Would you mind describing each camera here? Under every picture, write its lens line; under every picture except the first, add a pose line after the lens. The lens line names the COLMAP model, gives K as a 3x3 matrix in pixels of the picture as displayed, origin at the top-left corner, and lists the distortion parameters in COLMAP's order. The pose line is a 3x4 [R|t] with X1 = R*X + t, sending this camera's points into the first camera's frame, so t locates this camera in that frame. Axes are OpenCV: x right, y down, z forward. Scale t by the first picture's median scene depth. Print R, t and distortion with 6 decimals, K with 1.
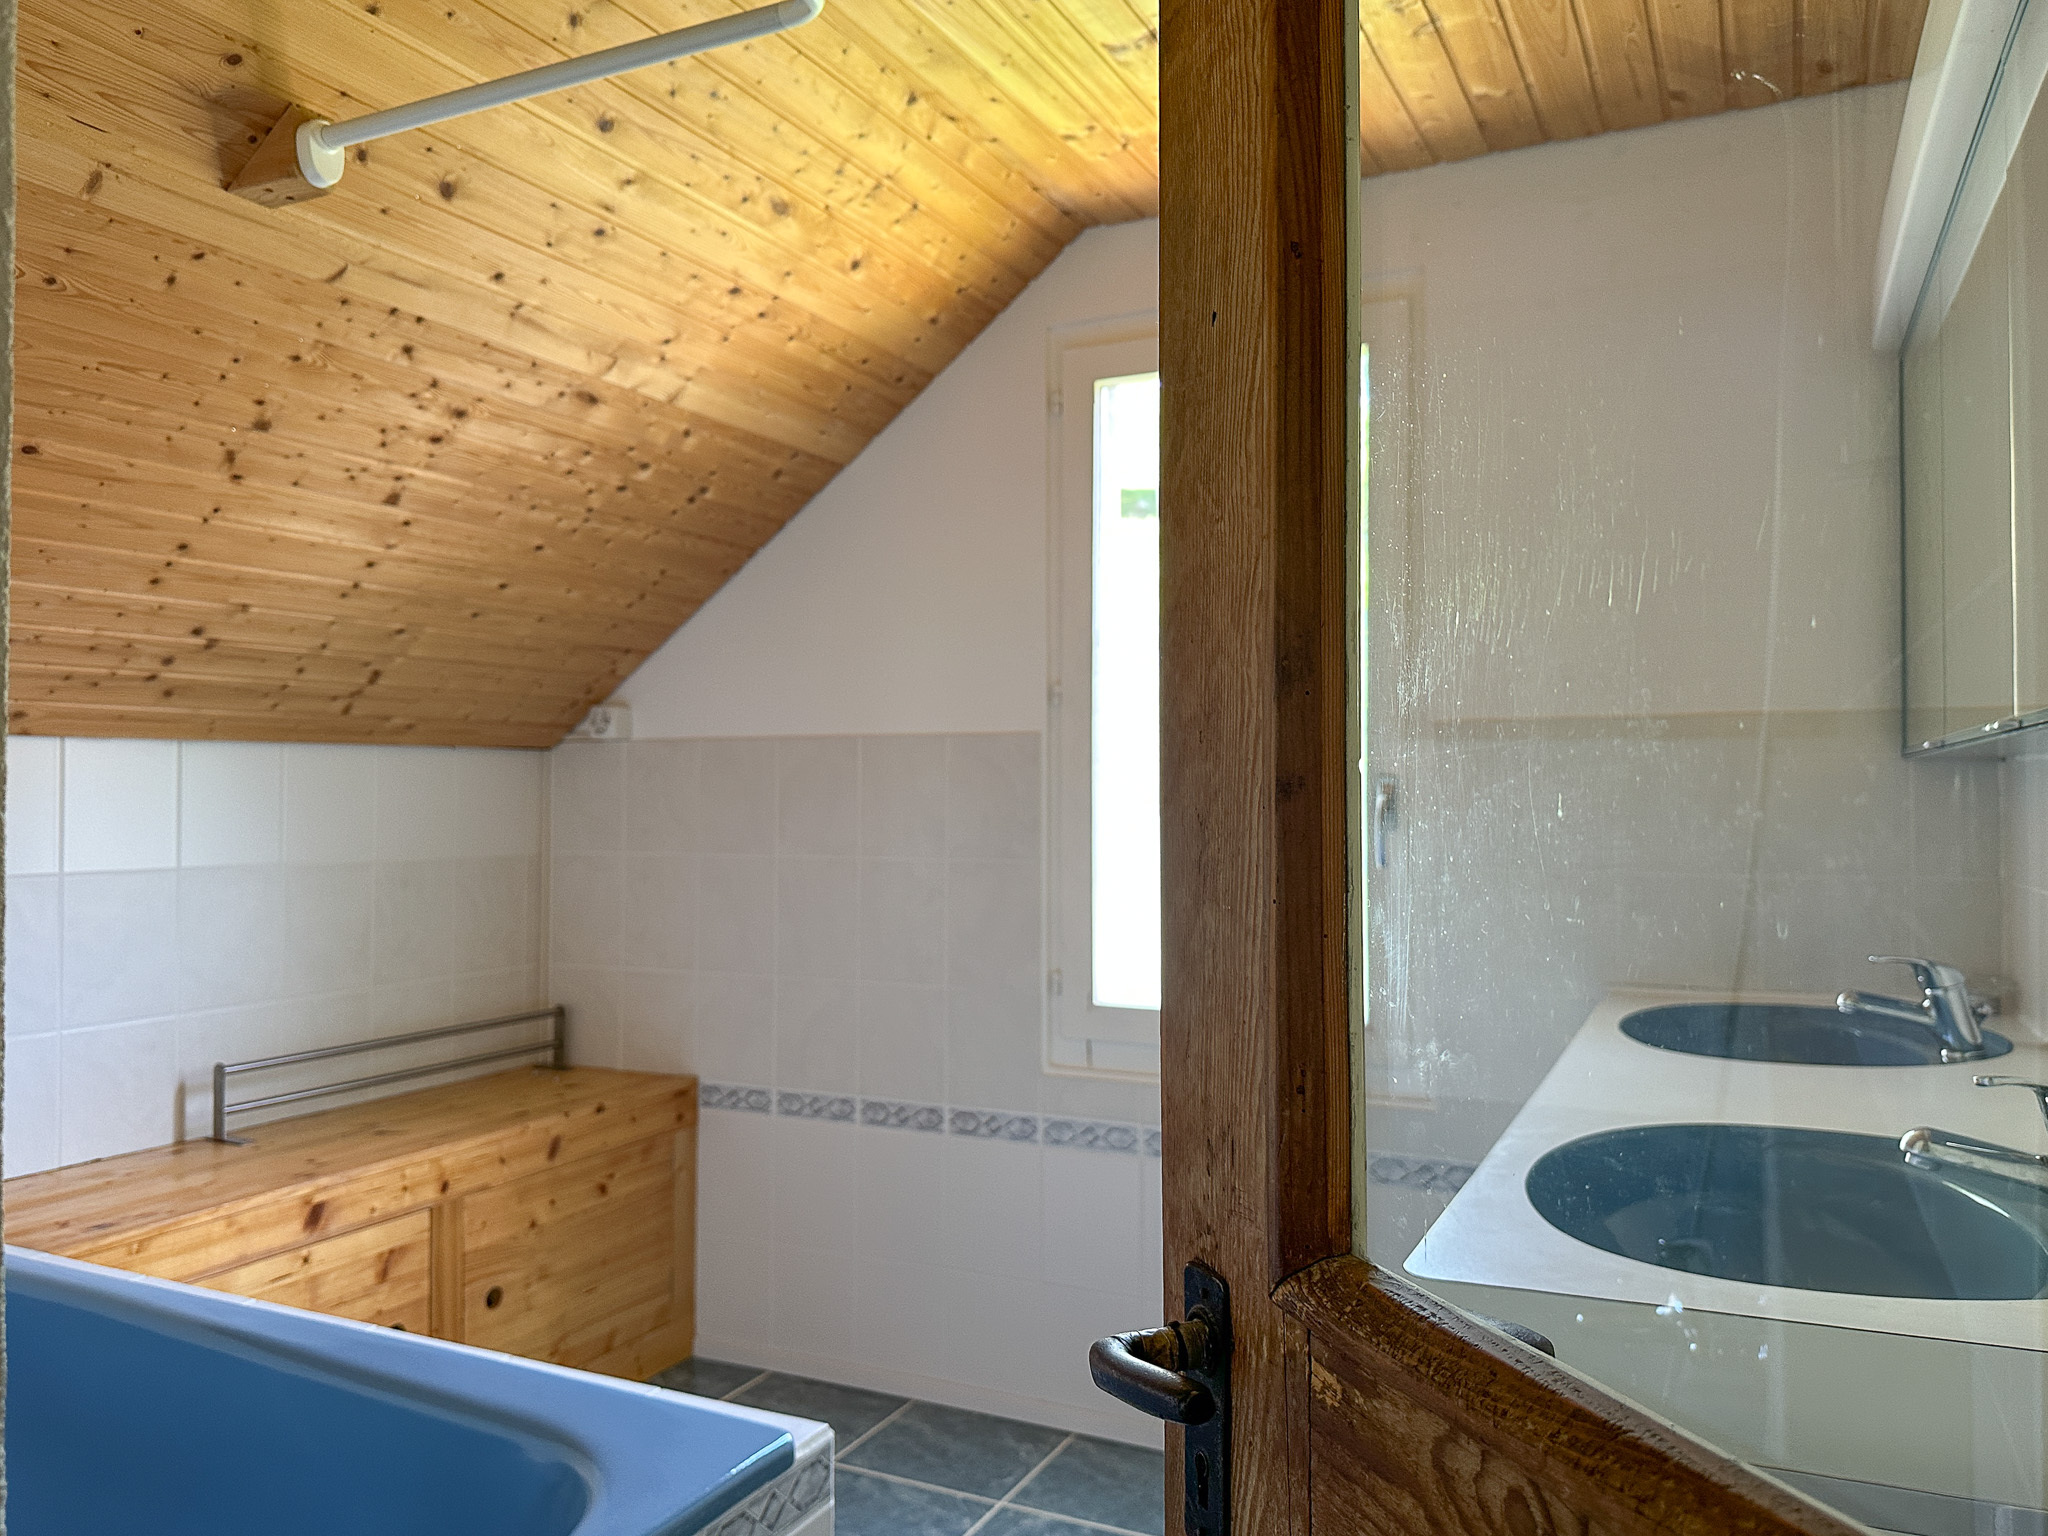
lens RADIAL K [[1473.6, 0, 1029.9], [0, 1473.6, 770.6], [0, 0, 1]] dist [0.065860, -0.058275]
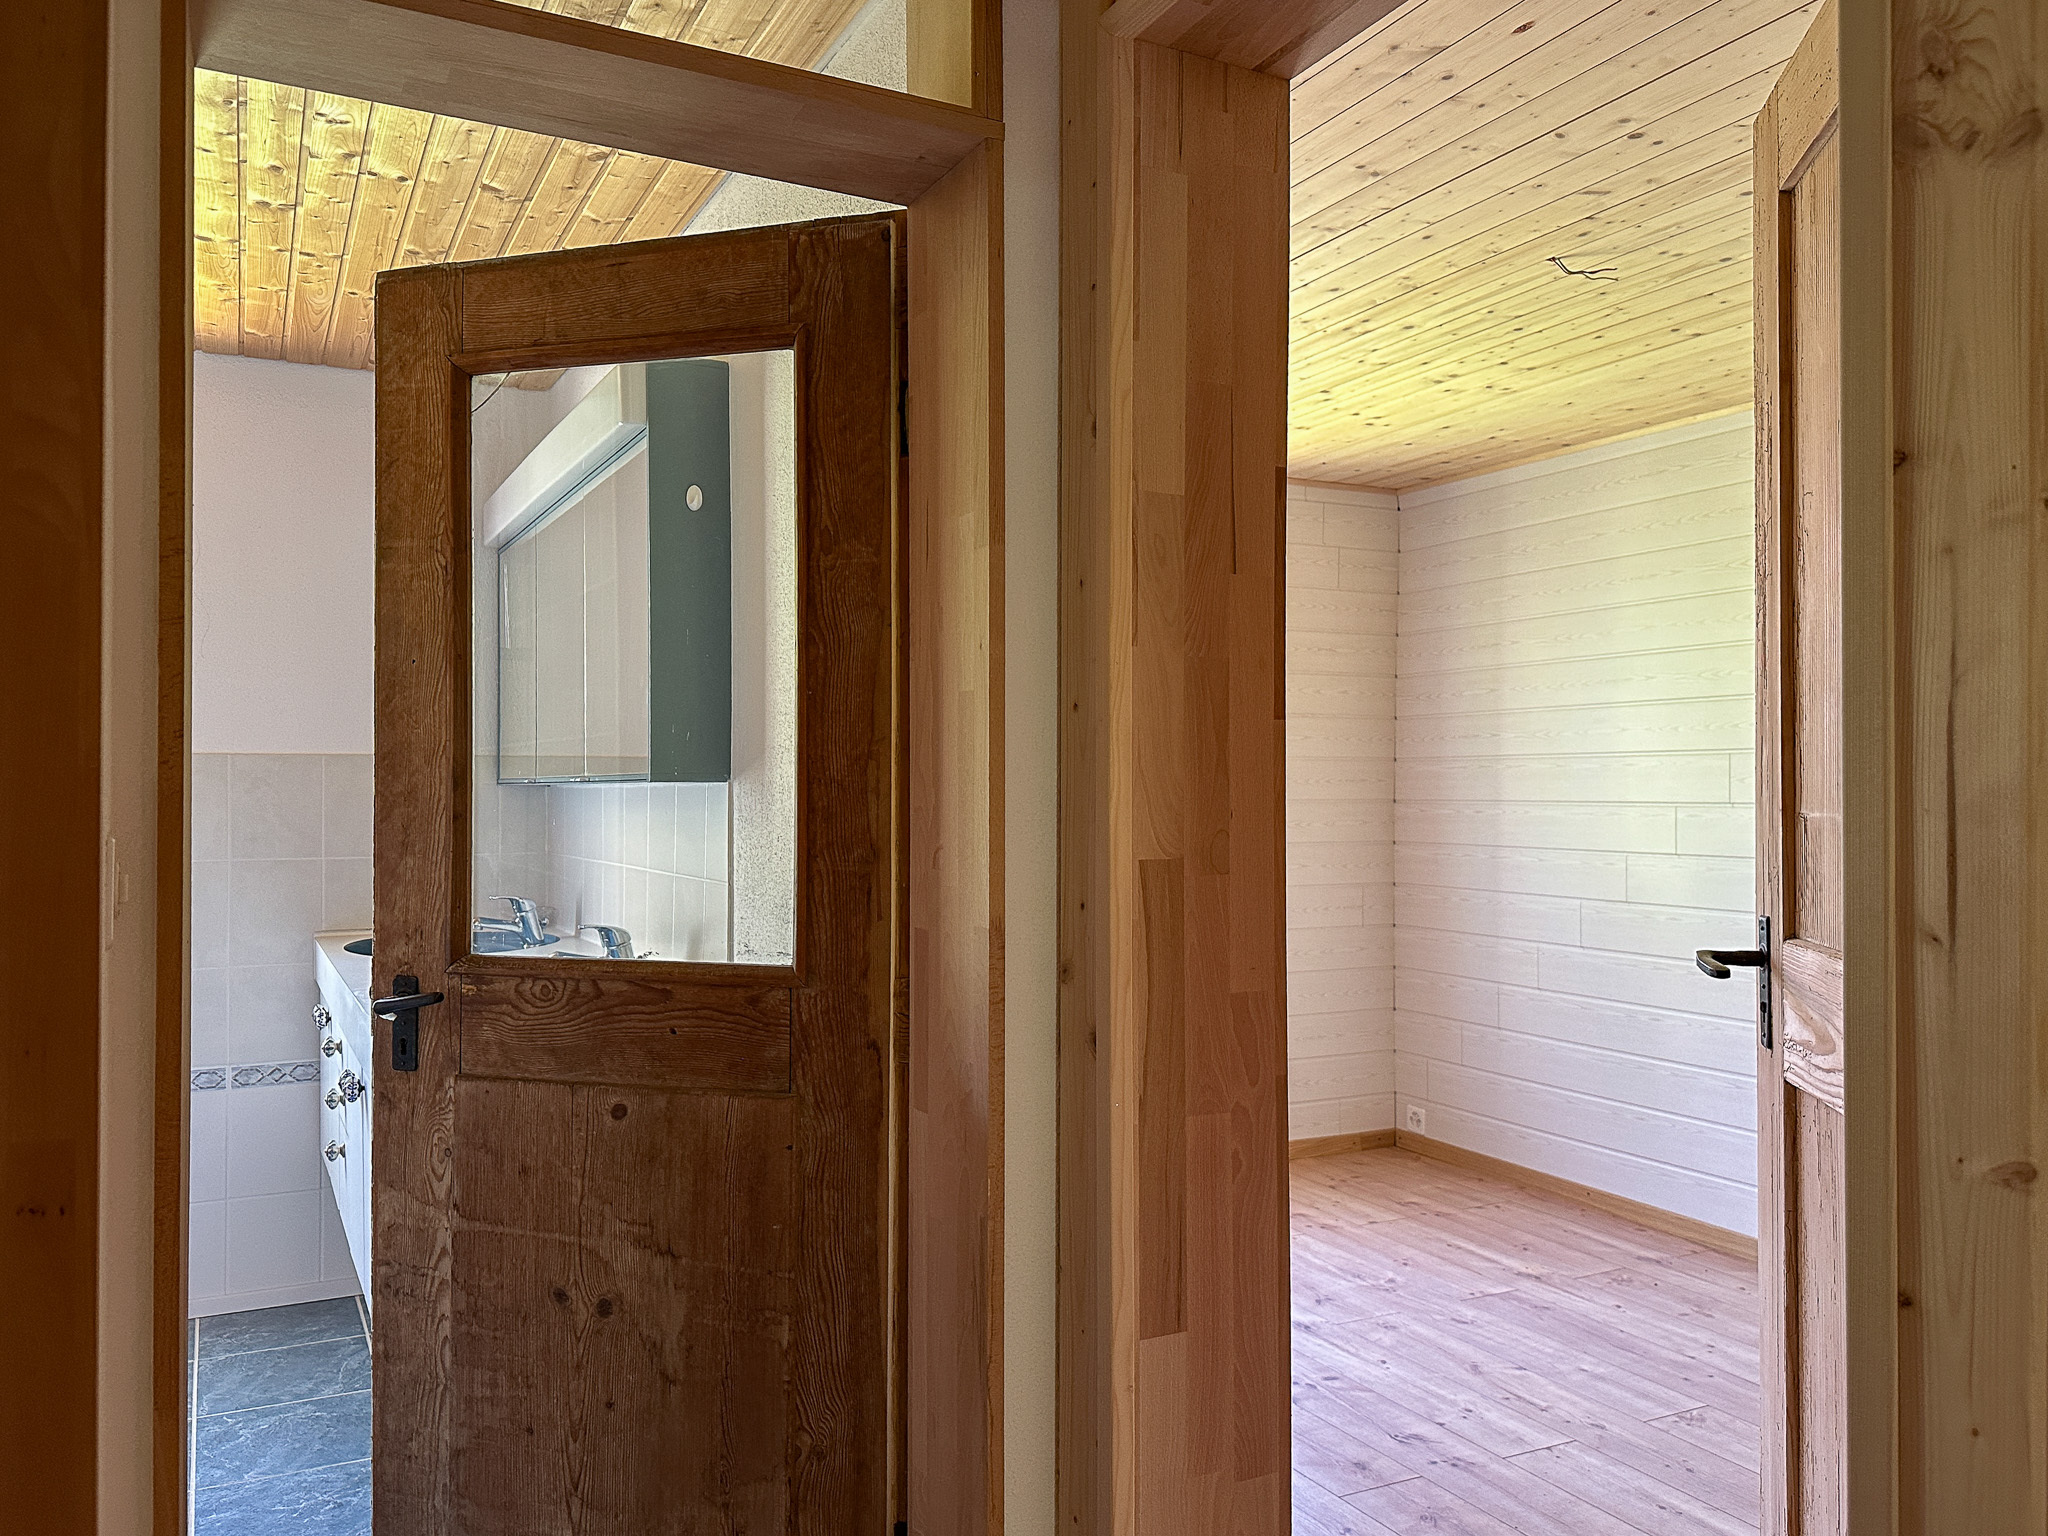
lens RADIAL K [[1473.6, 0, 1025.0], [0, 1473.6, 773.1], [0, 0, 1]] dist [0.065860, -0.058275]
pose [[0.590122, 0.007944, 0.807275, -1.591628], [-0.009896, 0.999948, -0.002606, -0.081647], [-0.807253, -0.006451, 0.590170, -1.801896]]
